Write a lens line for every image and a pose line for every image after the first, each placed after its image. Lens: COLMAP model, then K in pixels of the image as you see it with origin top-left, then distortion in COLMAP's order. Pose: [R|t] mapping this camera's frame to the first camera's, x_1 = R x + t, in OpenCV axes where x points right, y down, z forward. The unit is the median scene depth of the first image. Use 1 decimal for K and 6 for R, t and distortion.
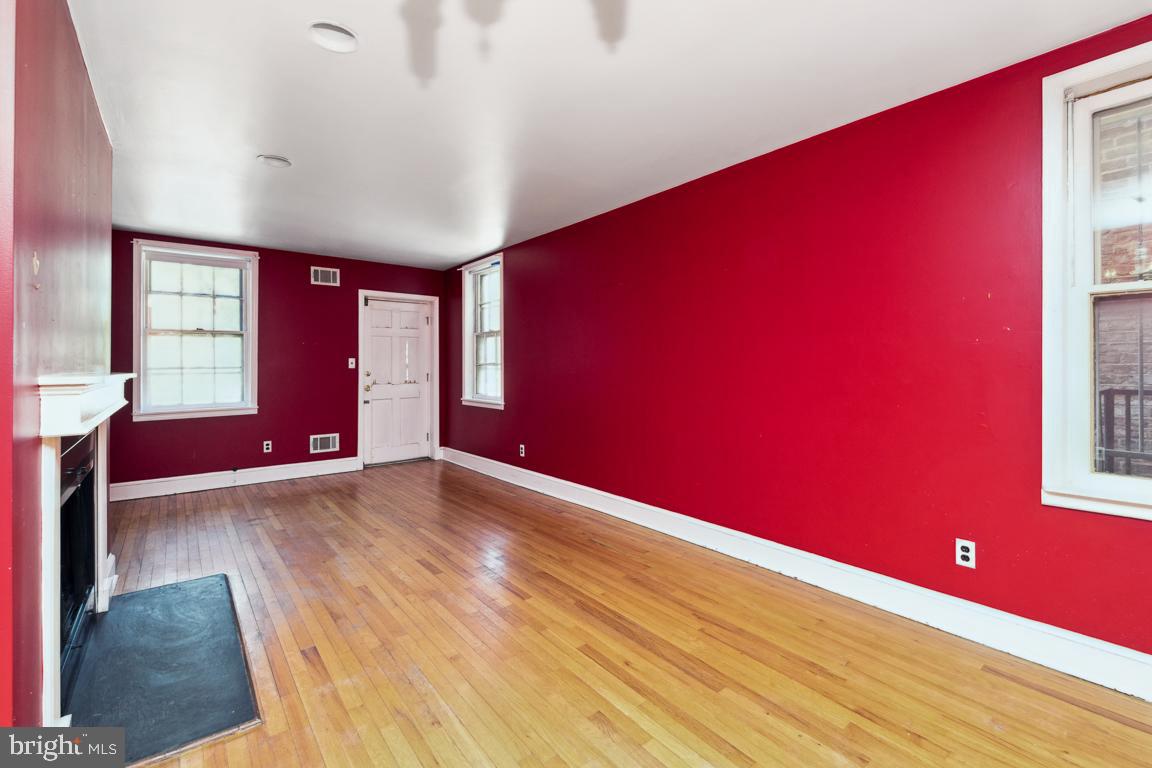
lens RADIAL K [[497.0, 0, 578.1], [0, 497.0, 373.3], [0, 0, 1]] dist [0.025140, -0.008364]
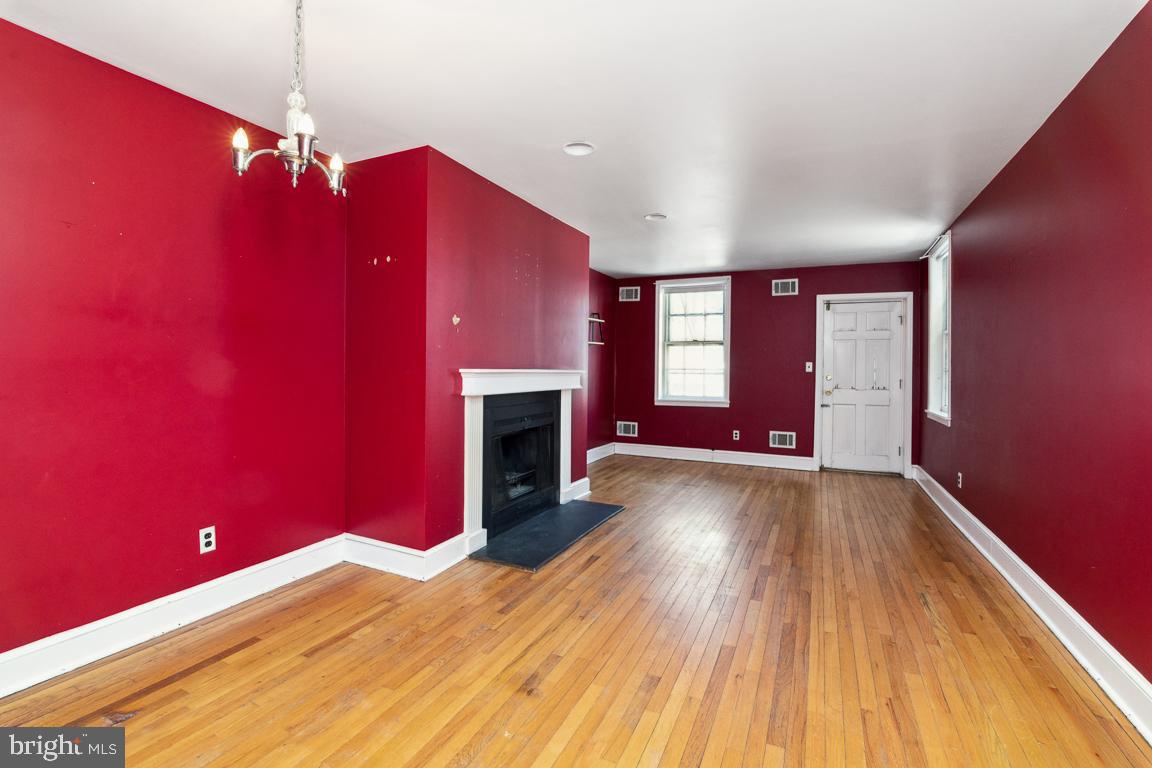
lens RADIAL K [[497.0, 0, 578.1], [0, 497.0, 373.3], [0, 0, 1]] dist [0.025140, -0.008364]
pose [[0.490615, 0.020384, -0.871138, 0.232243], [-0.029482, 0.999542, 0.006785, 0.000412], [0.870877, 0.022354, 0.490992, 0.074323]]
